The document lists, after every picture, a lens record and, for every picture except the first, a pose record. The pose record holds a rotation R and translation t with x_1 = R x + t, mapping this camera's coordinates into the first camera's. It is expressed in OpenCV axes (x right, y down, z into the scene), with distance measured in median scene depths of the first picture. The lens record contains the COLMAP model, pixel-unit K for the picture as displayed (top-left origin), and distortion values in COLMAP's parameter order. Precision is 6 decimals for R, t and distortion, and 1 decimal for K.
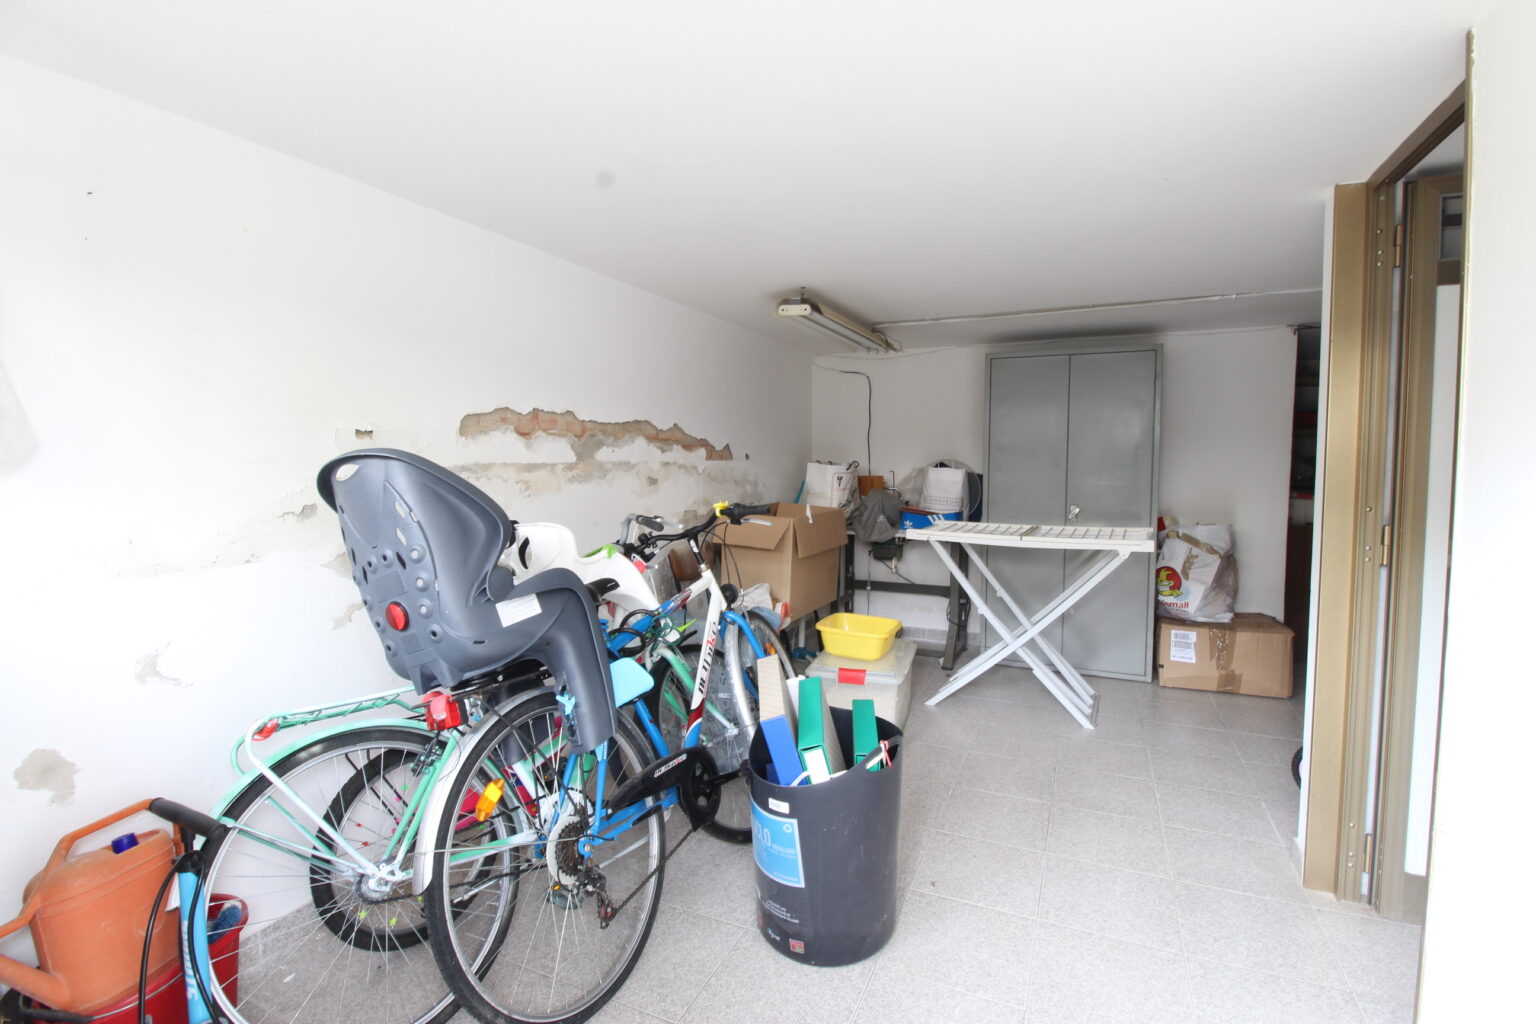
lens RADIAL K [[708.0, 0, 771.1], [0, 708.0, 499.9], [0, 0, 1]] dist [-0.002090, -0.009854]
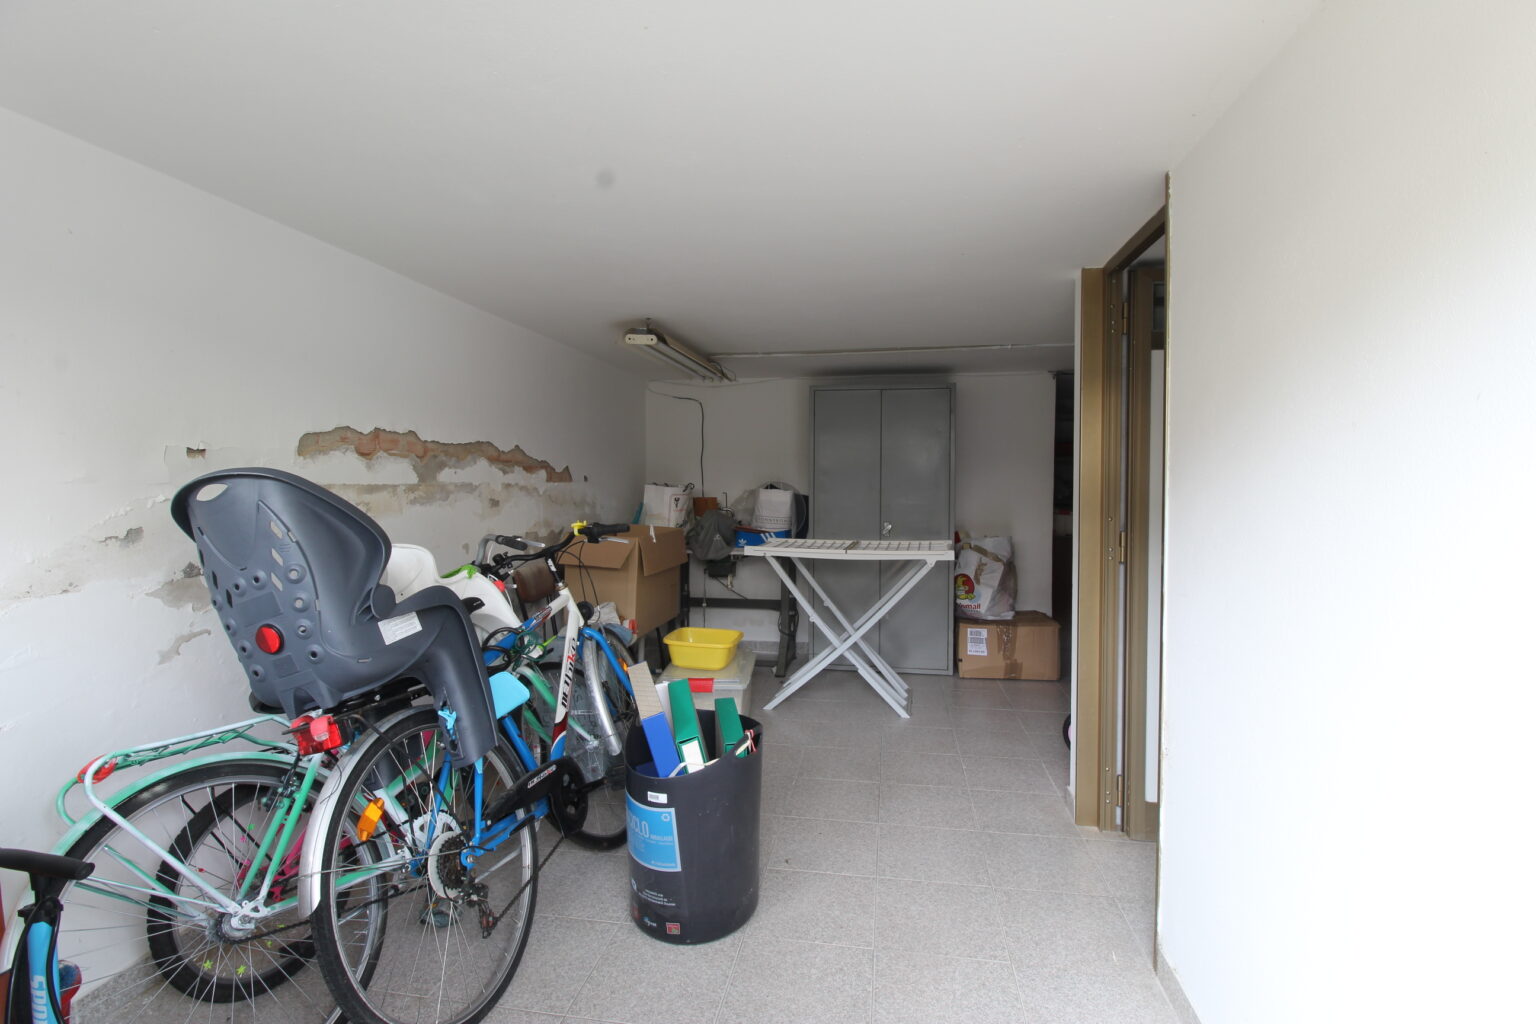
lens RADIAL K [[708.0, 0, 766.8], [0, 708.0, 499.5], [0, 0, 1]] dist [-0.002090, -0.009854]
pose [[0.968192, -0.005425, 0.250151, -0.072251], [0.013758, 0.999407, -0.031578, 0.008101], [-0.249831, 0.034015, 0.967692, -0.084271]]
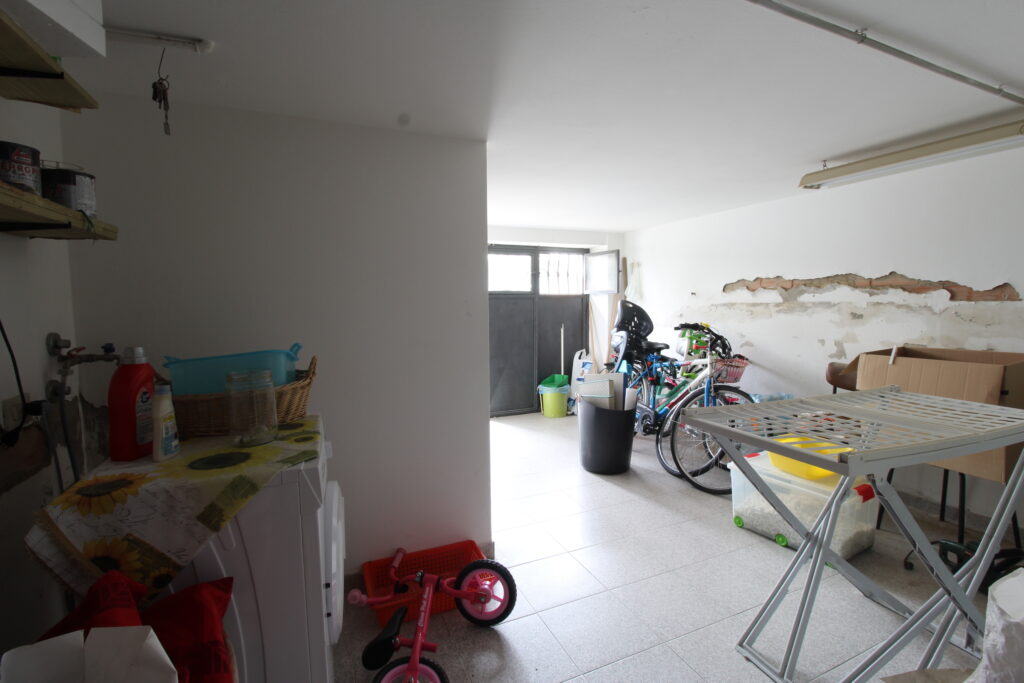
lens RADIAL K [[472.0, 0, 514.3], [0, 472.0, 341.7], [0, 0, 1]] dist [-0.002090, -0.009854]
pose [[-0.664990, 0.069871, -0.743576, 1.530885], [-0.031910, 0.992047, 0.121757, -0.106521], [0.746170, 0.104695, -0.657472, 1.744102]]
